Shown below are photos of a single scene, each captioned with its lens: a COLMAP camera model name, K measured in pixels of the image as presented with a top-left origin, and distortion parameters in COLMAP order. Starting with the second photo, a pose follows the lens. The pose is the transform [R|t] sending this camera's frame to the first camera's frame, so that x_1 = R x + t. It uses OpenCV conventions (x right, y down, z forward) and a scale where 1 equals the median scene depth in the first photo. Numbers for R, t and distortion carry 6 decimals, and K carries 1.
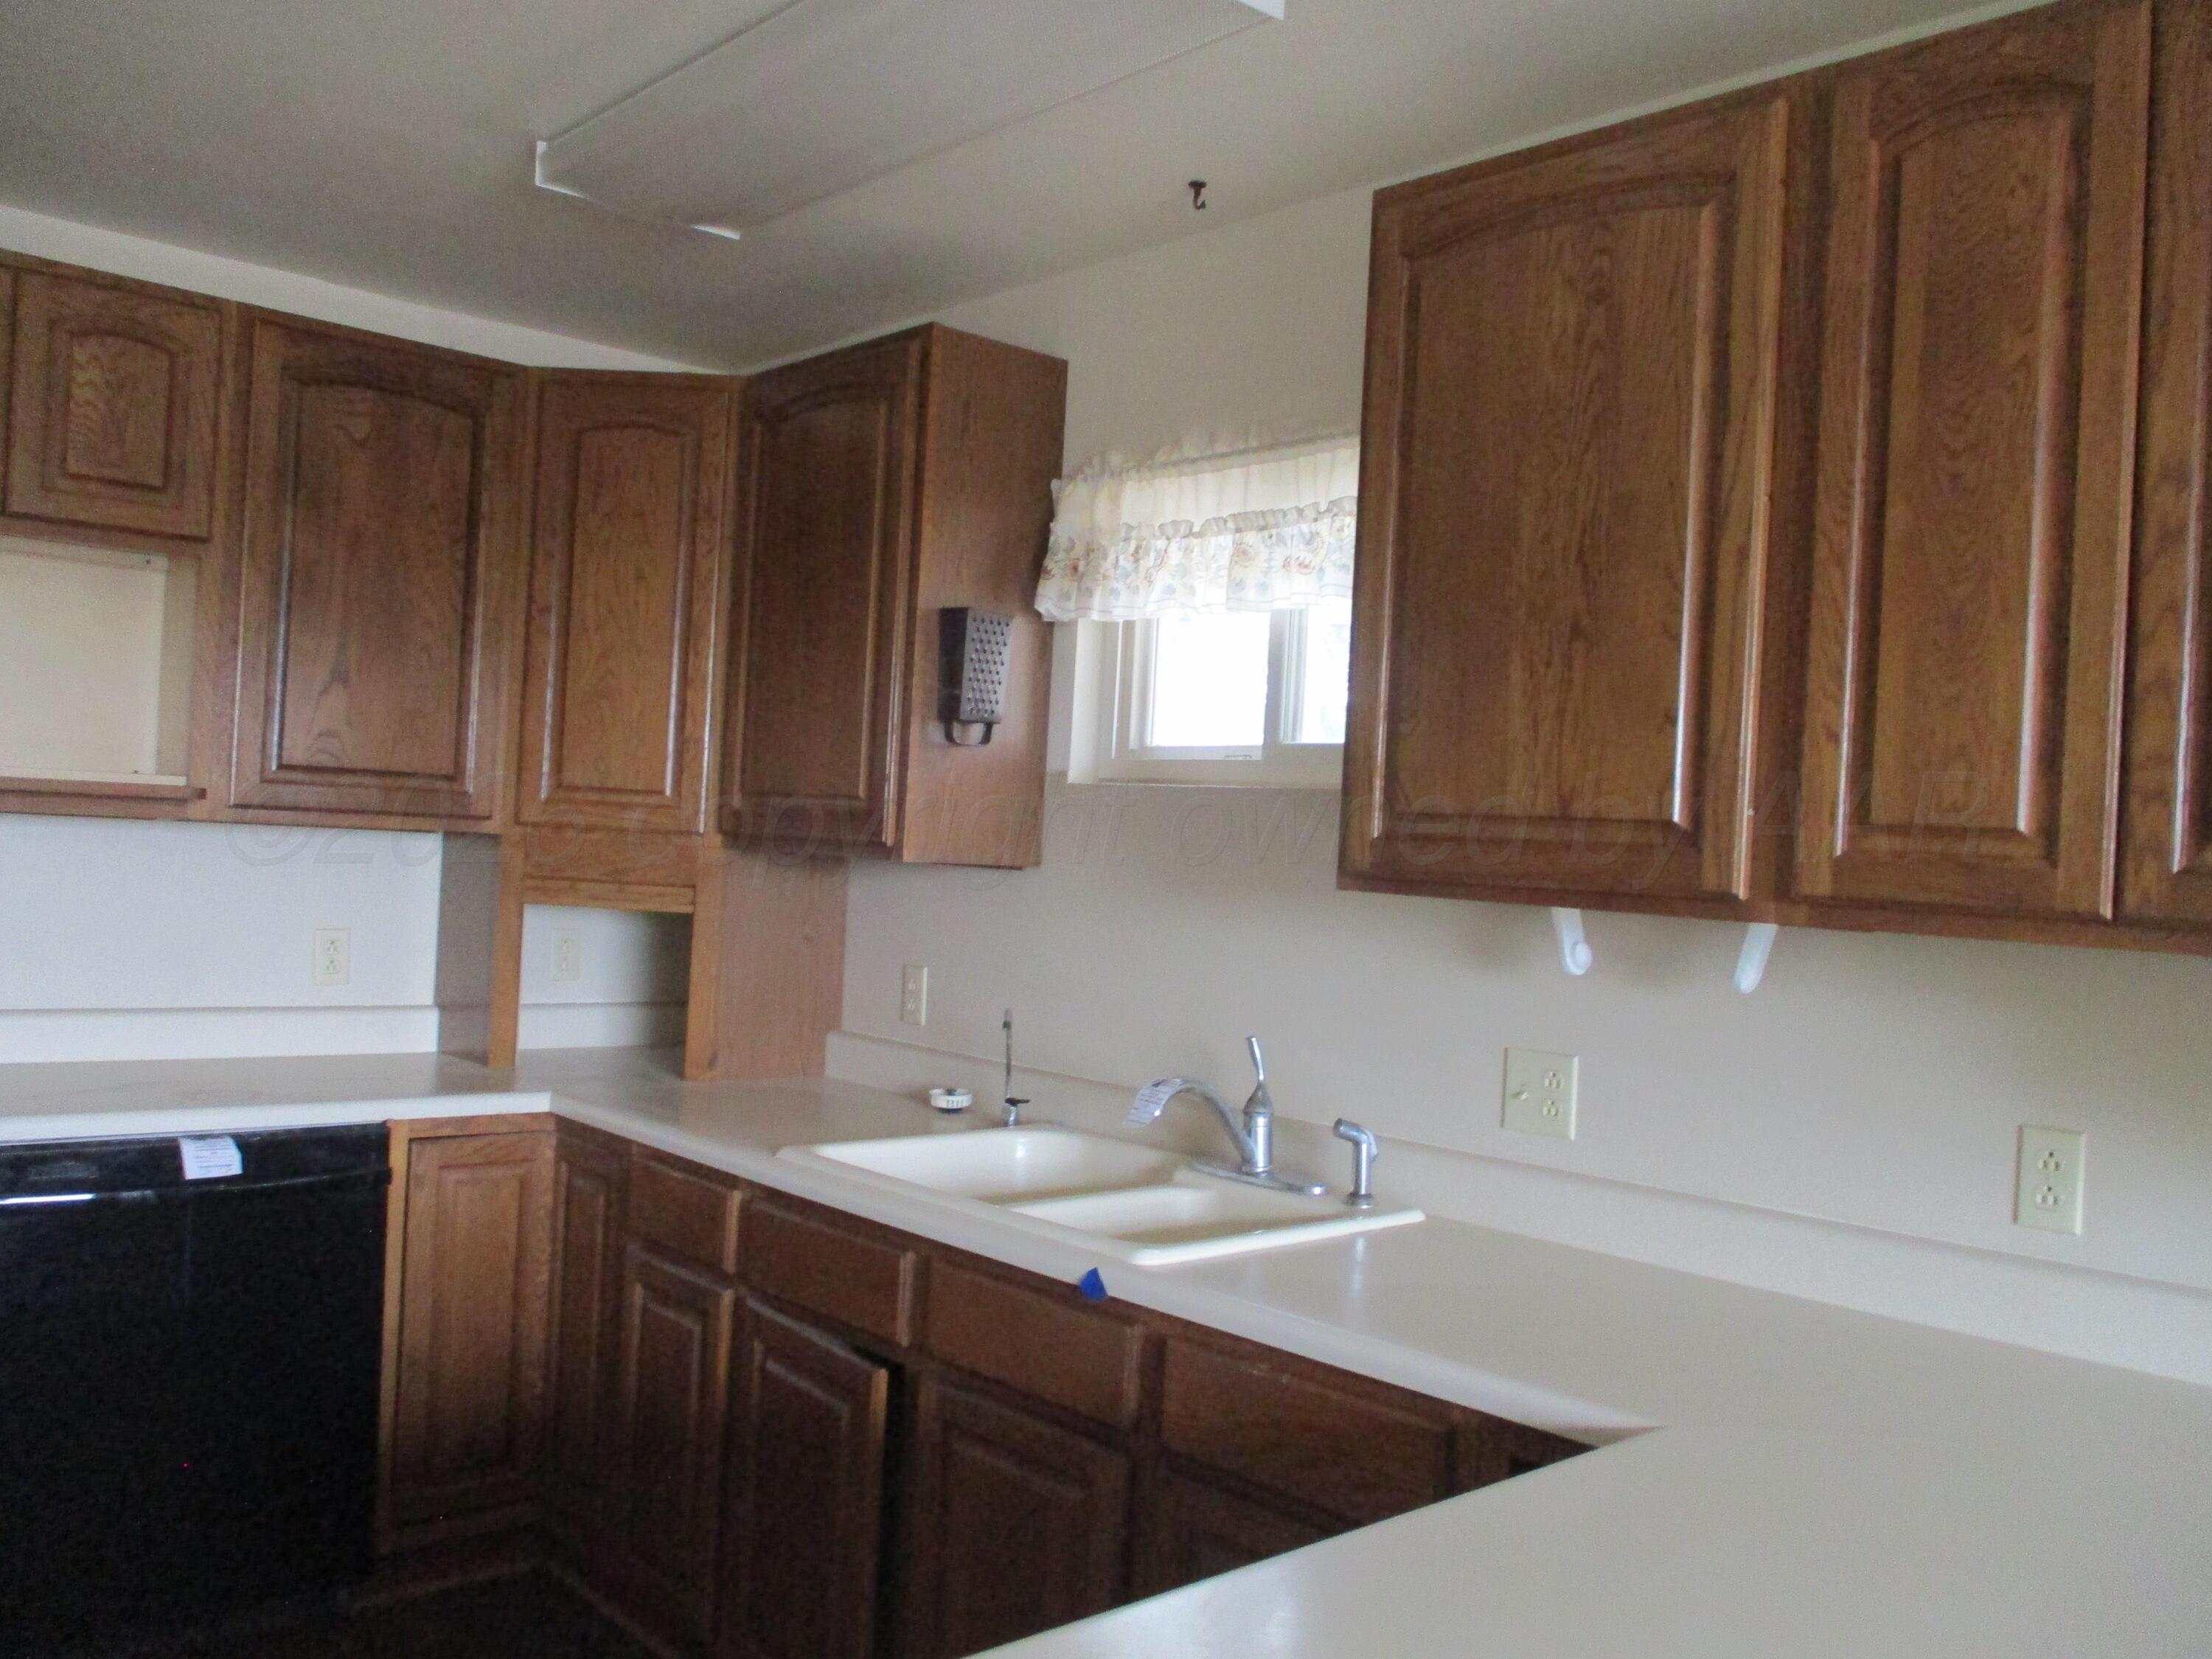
lens RADIAL K [[1824.3, 0, 1109.6], [0, 1824.3, 848.0], [0, 0, 1]] dist [-0.038743, 0.009411]
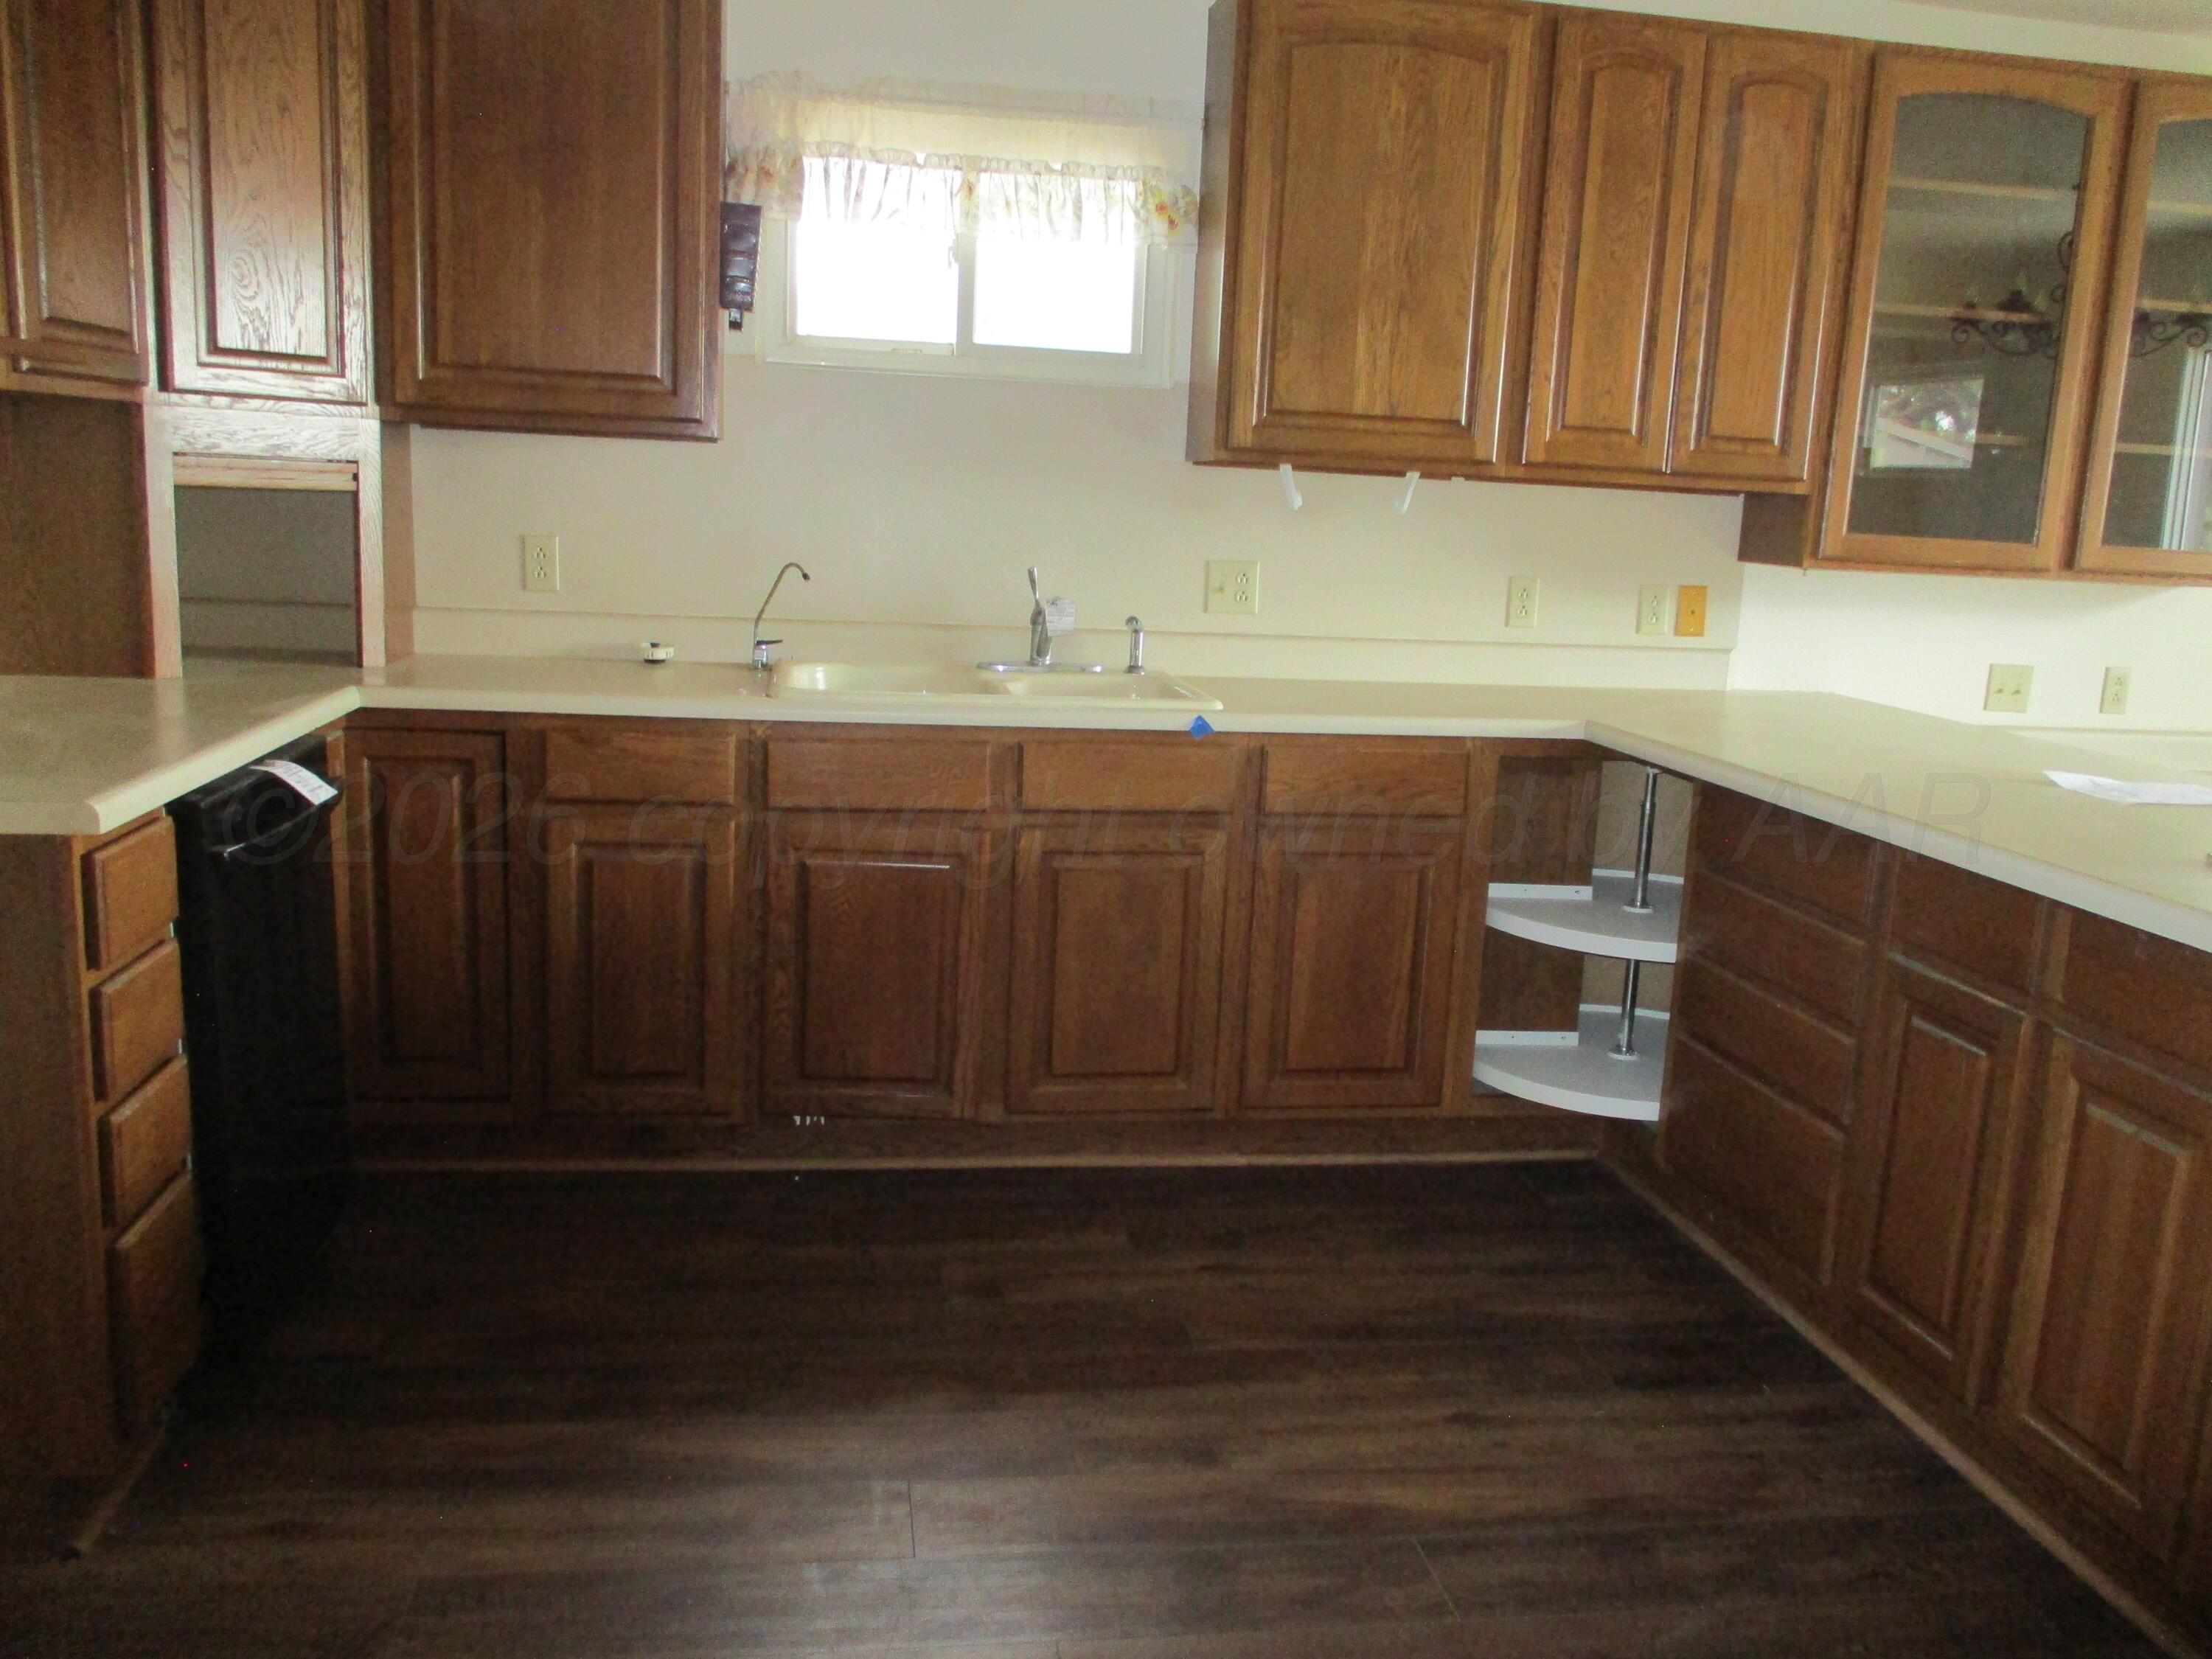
lens RADIAL K [[1824.3, 0, 1114.5], [0, 1824.3, 830.9], [0, 0, 1]] dist [-0.038743, 0.009411]
pose [[0.546866, -0.181578, 0.817293, -1.368614], [-0.017667, 0.973478, 0.228098, -0.022502], [-0.837034, -0.139178, 0.529154, 0.254342]]
